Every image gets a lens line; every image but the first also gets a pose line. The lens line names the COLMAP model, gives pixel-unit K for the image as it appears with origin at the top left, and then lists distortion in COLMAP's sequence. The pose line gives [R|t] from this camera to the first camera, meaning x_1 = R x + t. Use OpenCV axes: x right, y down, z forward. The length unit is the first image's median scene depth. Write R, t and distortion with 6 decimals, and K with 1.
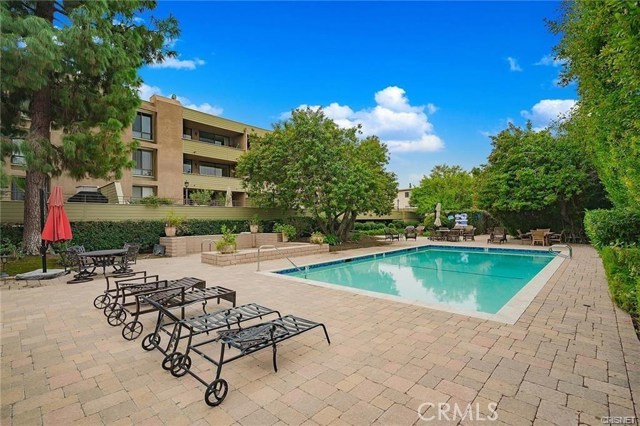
lens RADIAL K [[294.6, 0, 321.1], [0, 294.6, 215.5], [0, 0, 1]] dist [-0.000857, -0.000029]
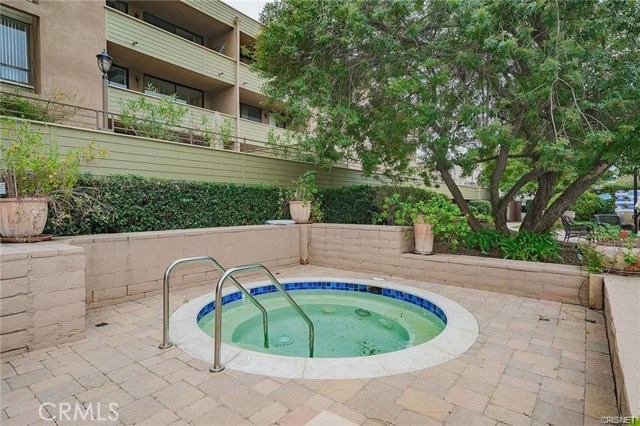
lens RADIAL K [[337.6, 0, 320.2], [0, 337.6, 213.1], [0, 0, 1]] dist [0.005523, 0.000508]
pose [[0.995952, 0.013411, 0.088879, -0.242225], [-0.017180, 0.998979, 0.041787, 0.029532], [-0.088227, -0.043144, 0.995166, 0.578375]]
